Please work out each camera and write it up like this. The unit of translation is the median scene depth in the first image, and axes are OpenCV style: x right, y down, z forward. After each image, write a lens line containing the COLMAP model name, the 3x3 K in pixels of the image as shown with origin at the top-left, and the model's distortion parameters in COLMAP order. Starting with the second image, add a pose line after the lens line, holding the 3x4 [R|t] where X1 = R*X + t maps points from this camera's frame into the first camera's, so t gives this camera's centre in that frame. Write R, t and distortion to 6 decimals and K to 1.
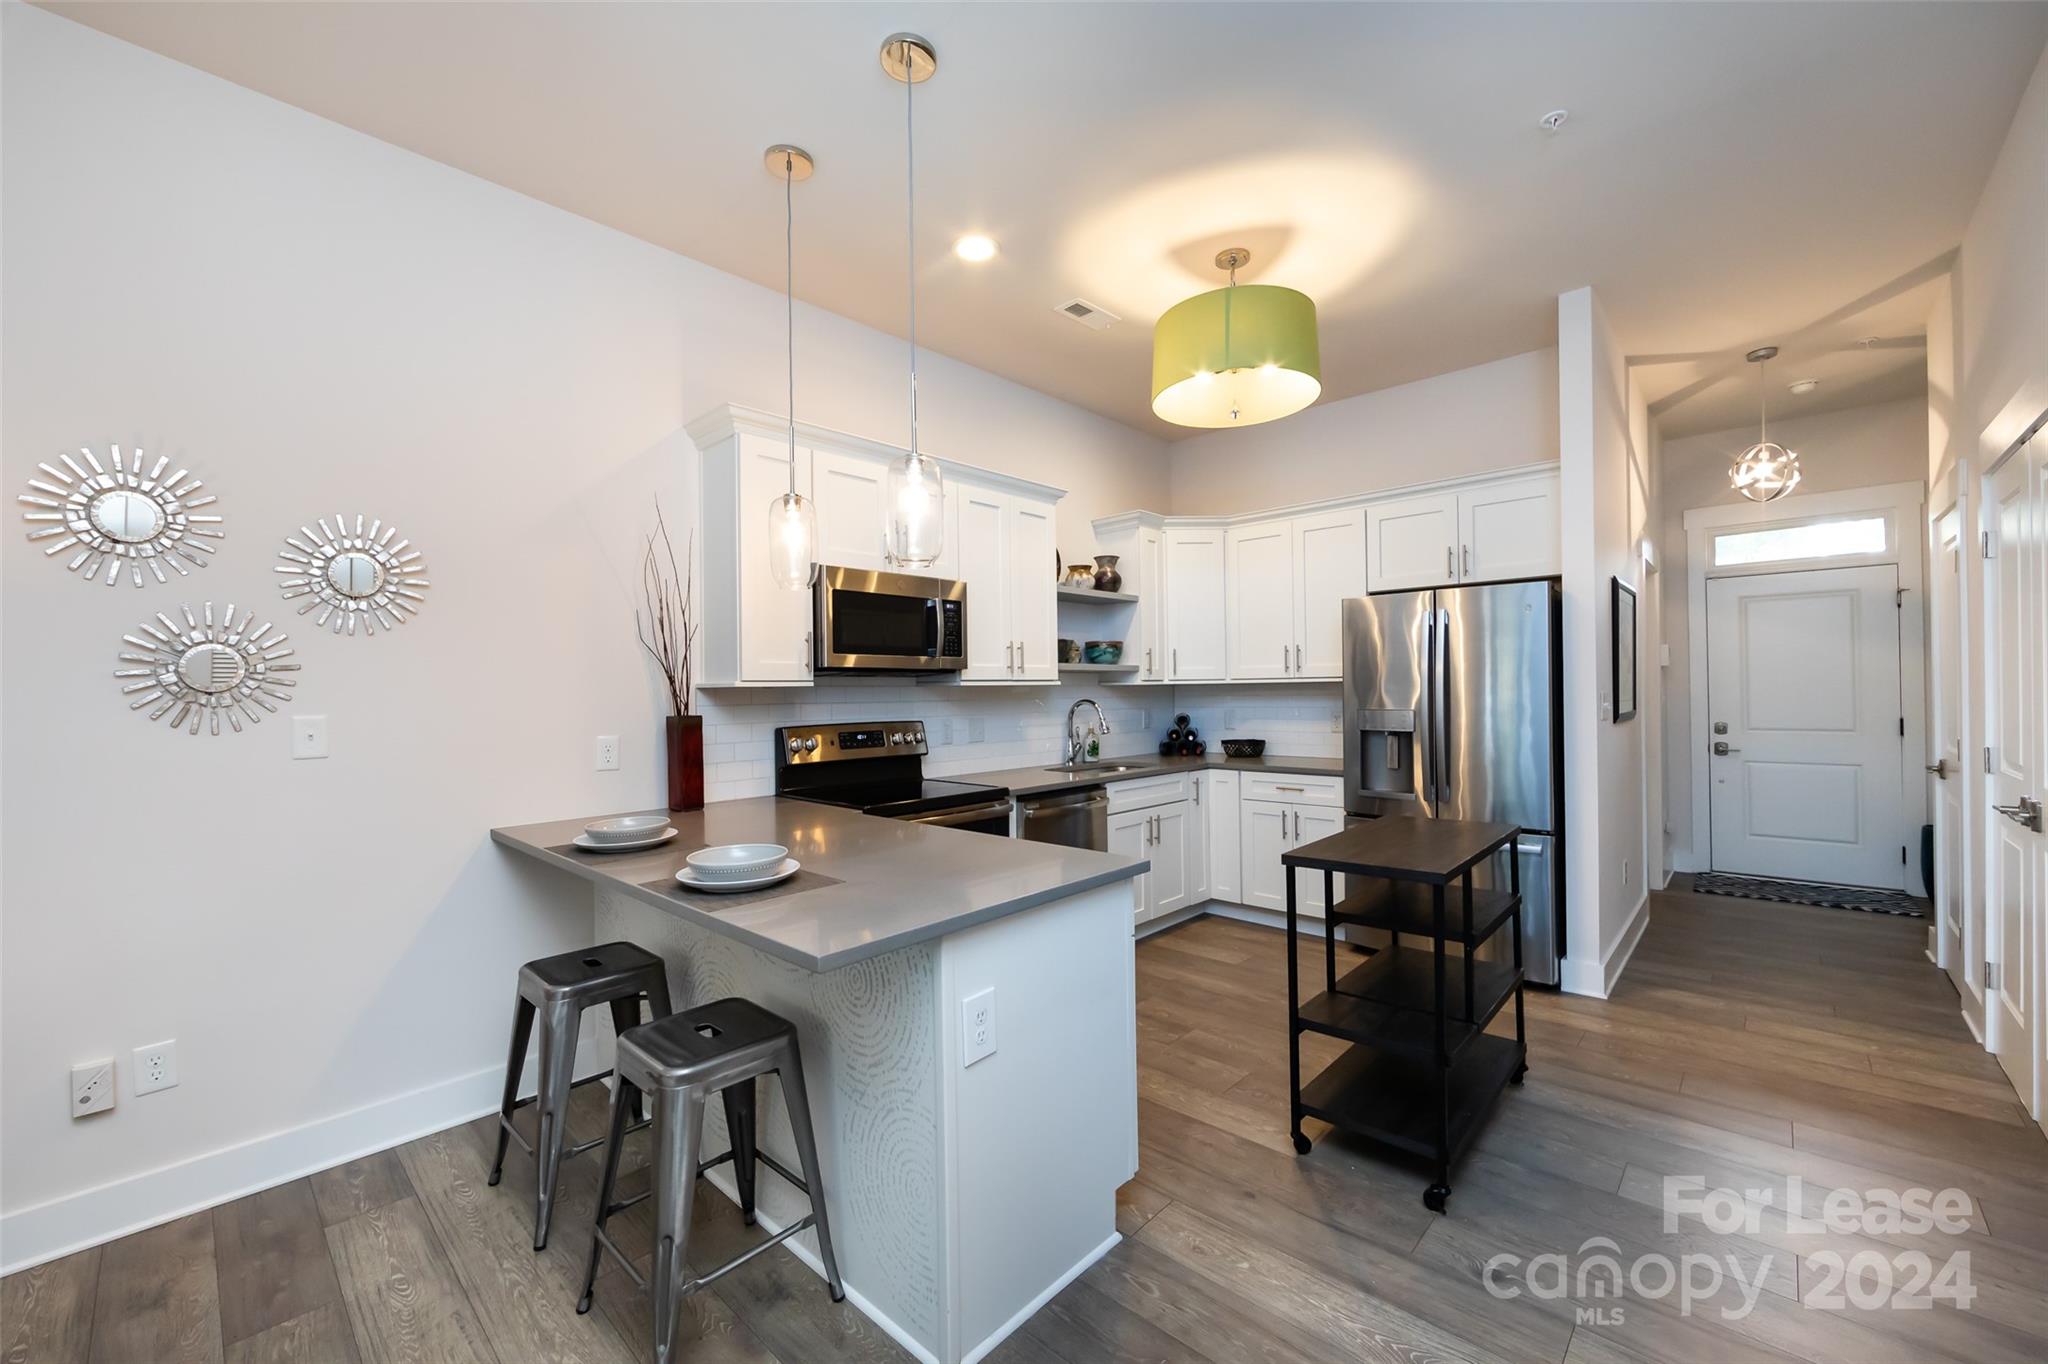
lens RADIAL K [[810.1, 0, 1026.9], [0, 810.1, 687.6], [0, 0, 1]] dist [-0.003363, -0.000880]
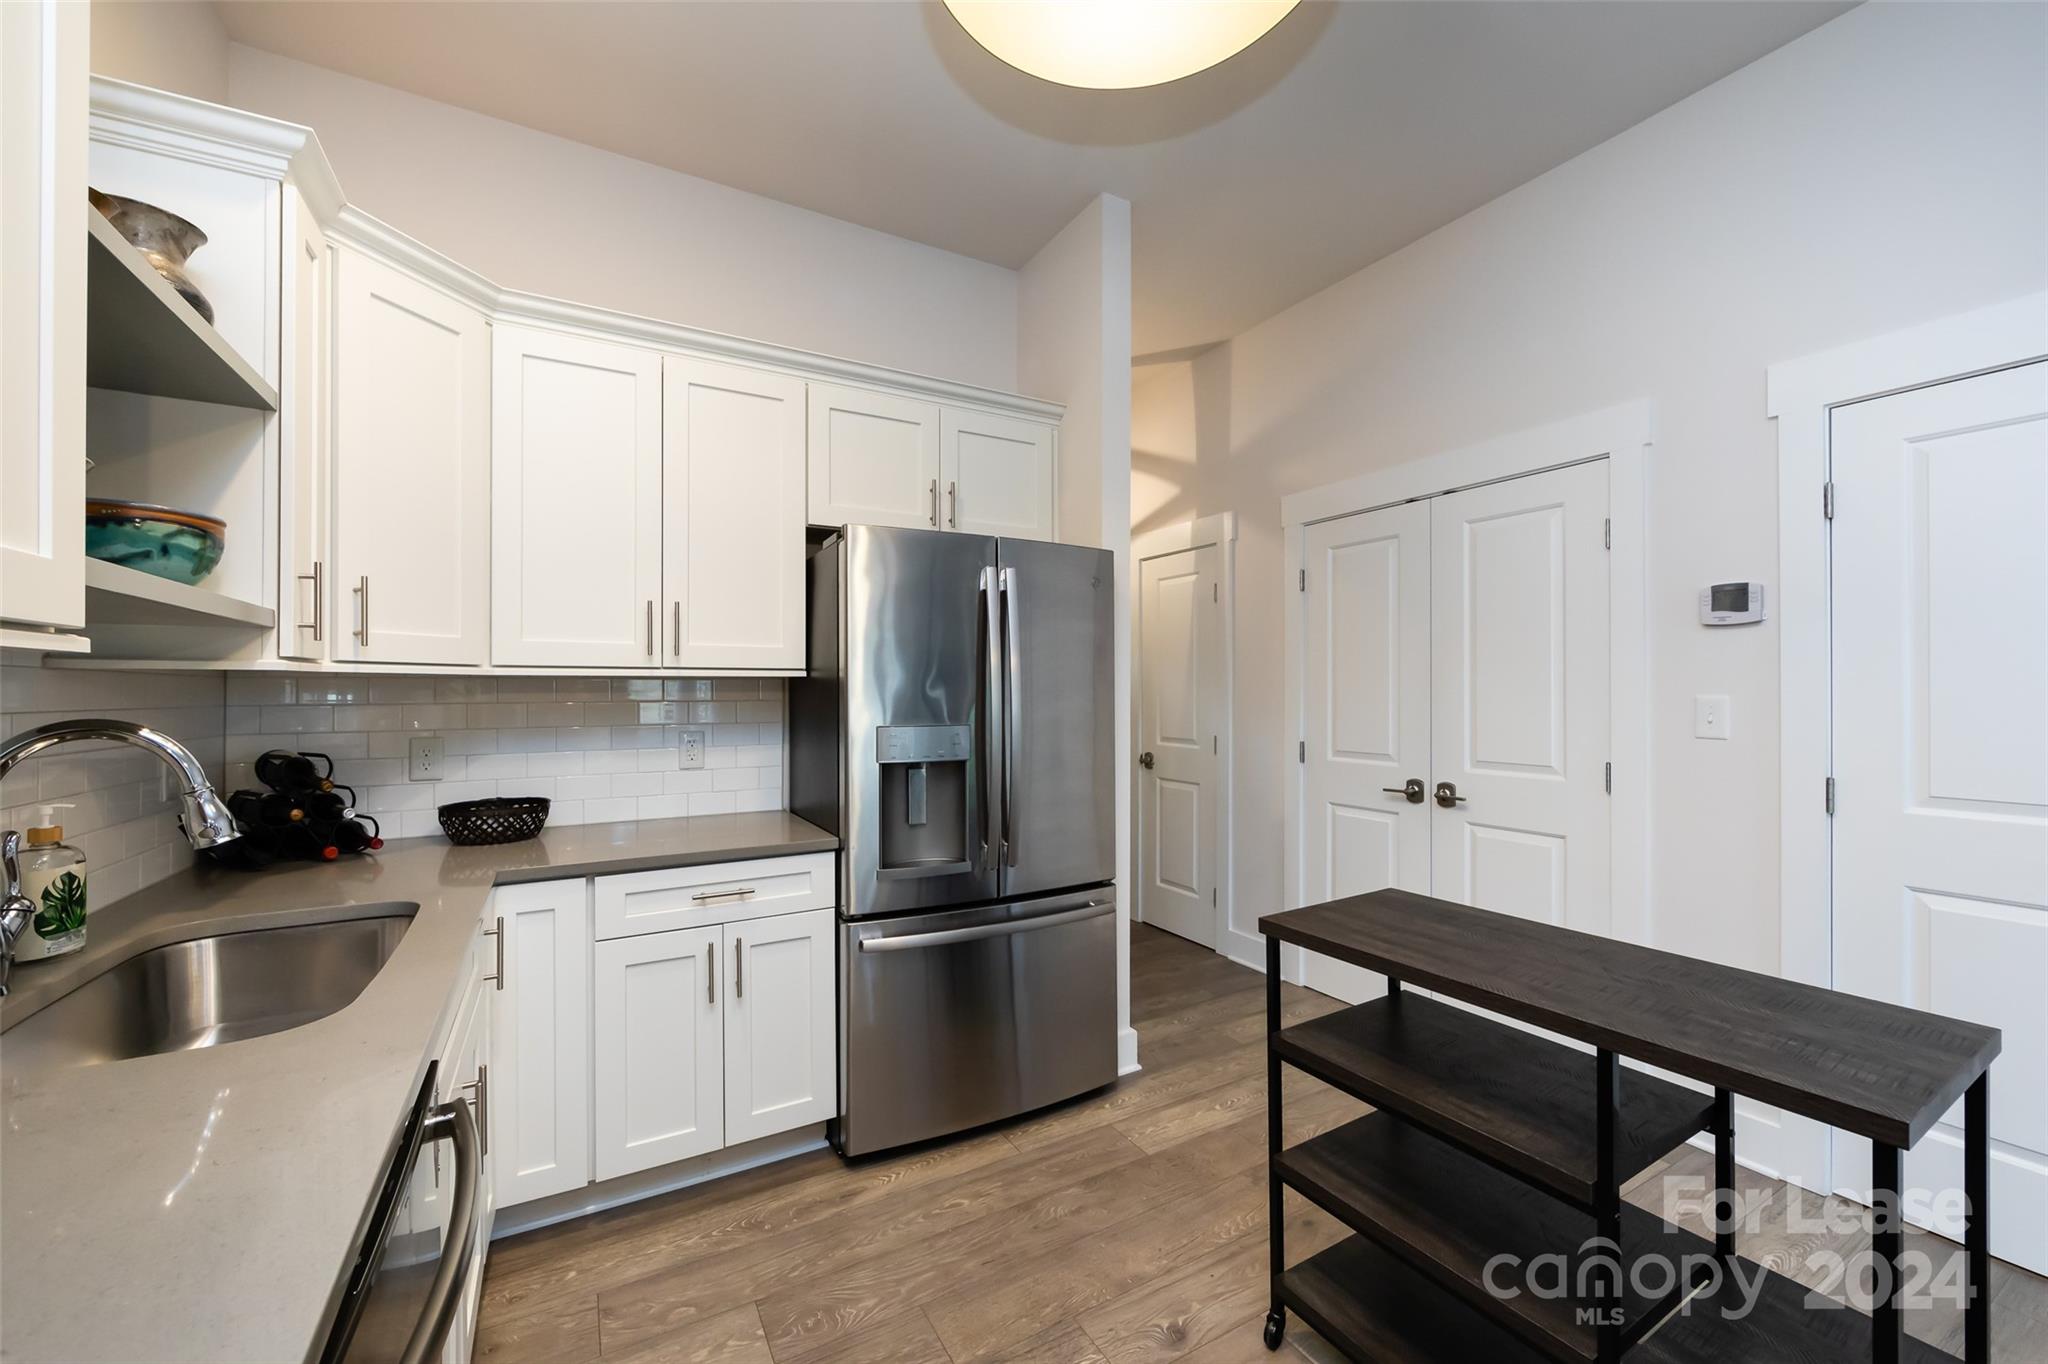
lens RADIAL K [[810.1, 0, 1032.5], [0, 810.1, 685.0], [0, 0, 1]] dist [-0.003363, -0.000880]
pose [[0.295744, 0.014319, 0.955160, -0.090114], [-0.006967, 0.999893, -0.012832, 0.004739], [-0.955242, -0.002859, 0.295812, 0.713219]]
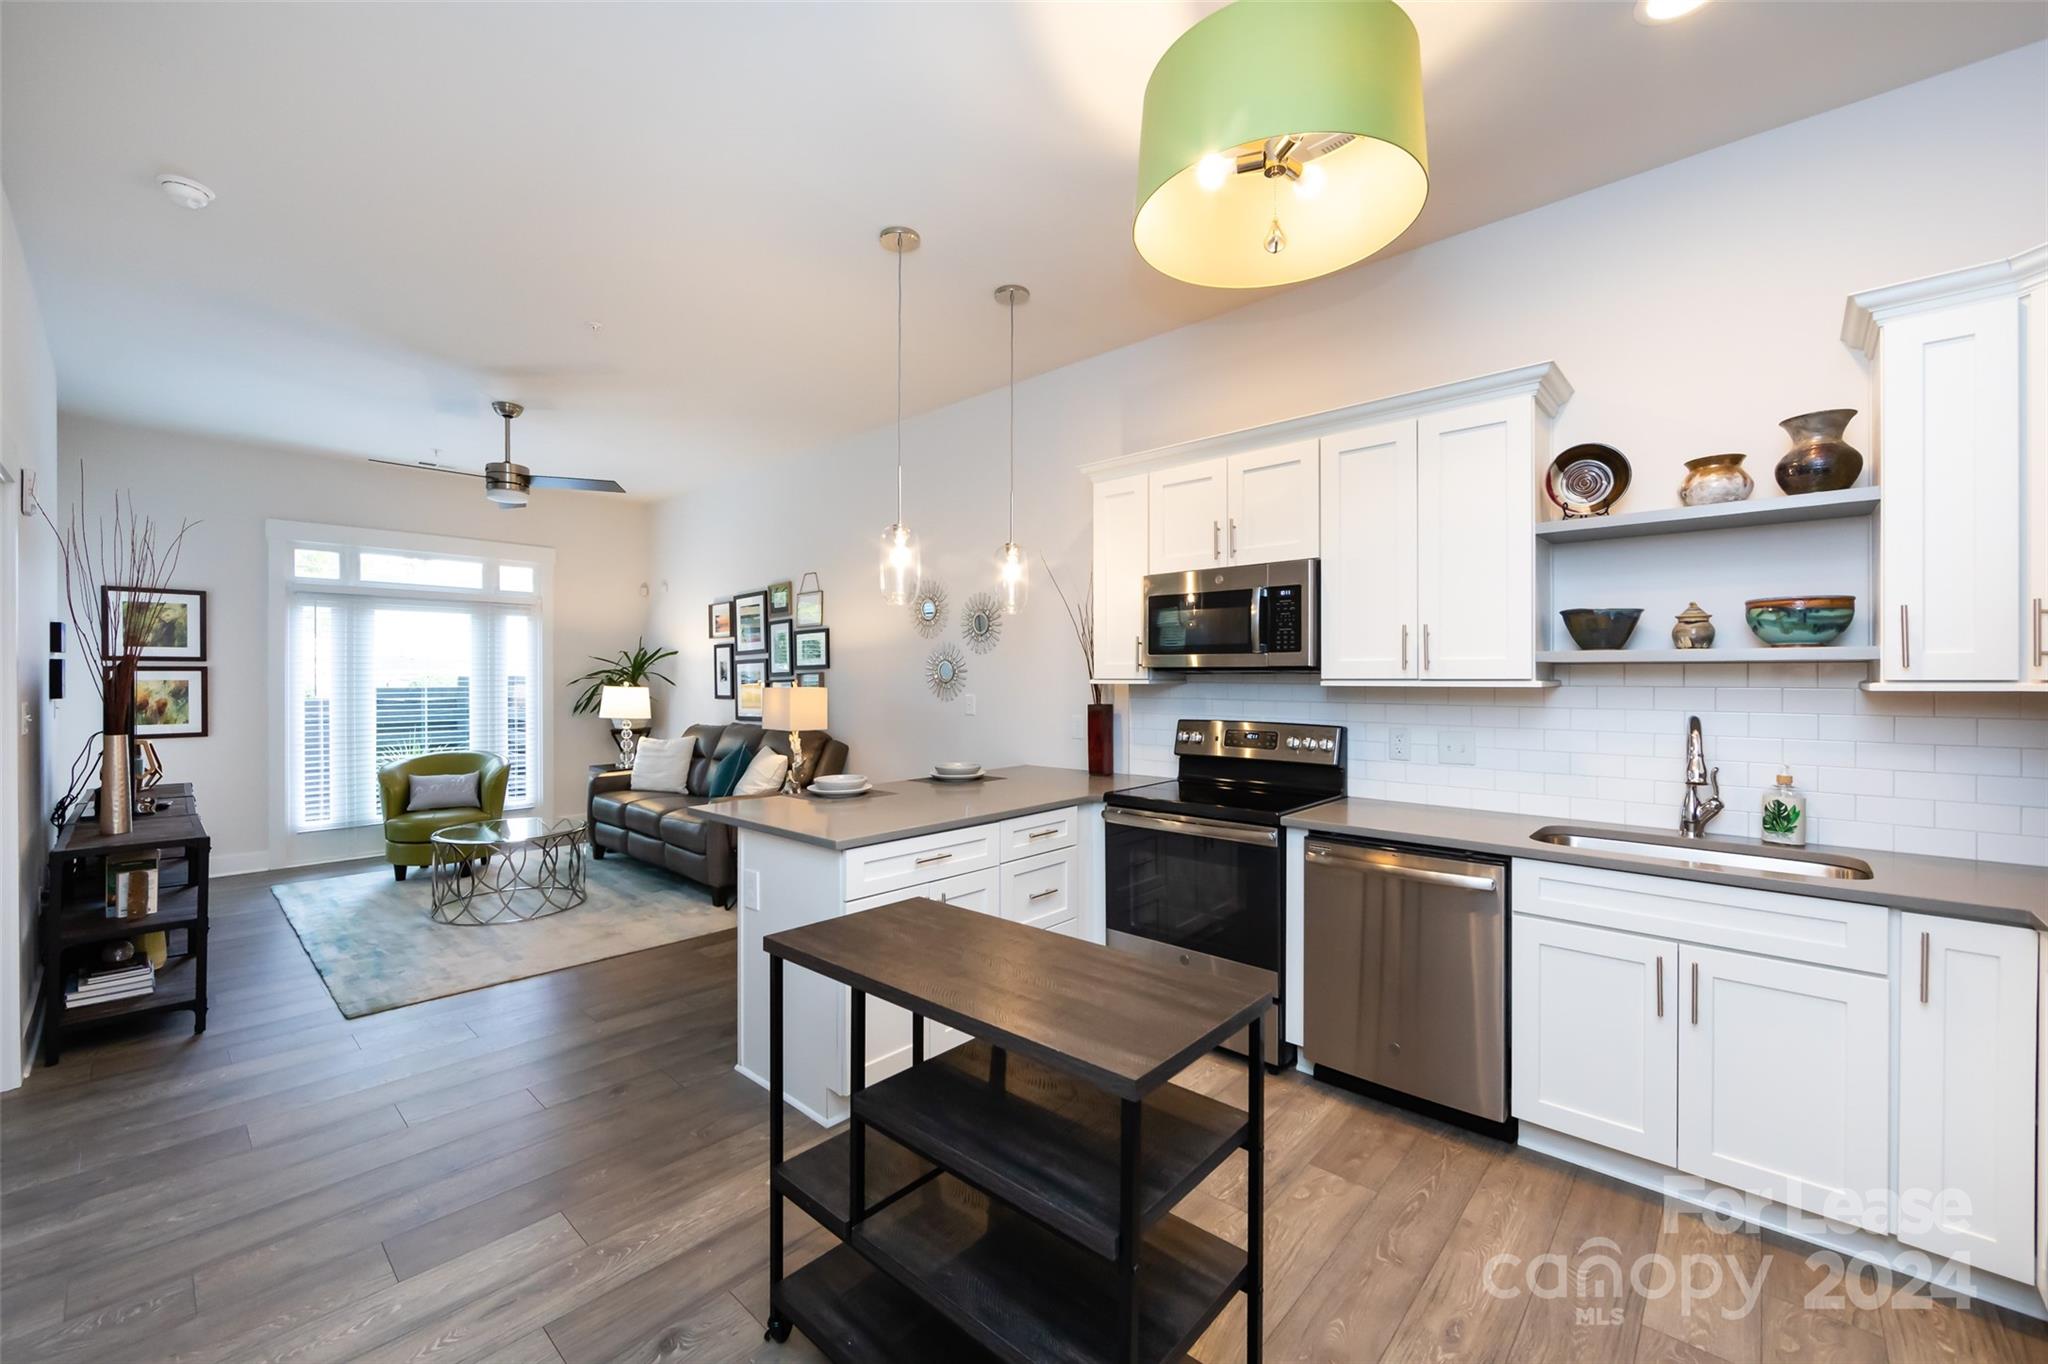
lens RADIAL K [[810.1, 0, 1010.0], [0, 810.1, 678.4], [0, 0, 1]] dist [-0.003363, -0.000880]
pose [[0.003497, 0.014716, -0.999886, 0.667290], [0.006129, 0.999873, 0.014737, -0.021615], [0.999975, -0.006180, 0.003406, 0.622546]]
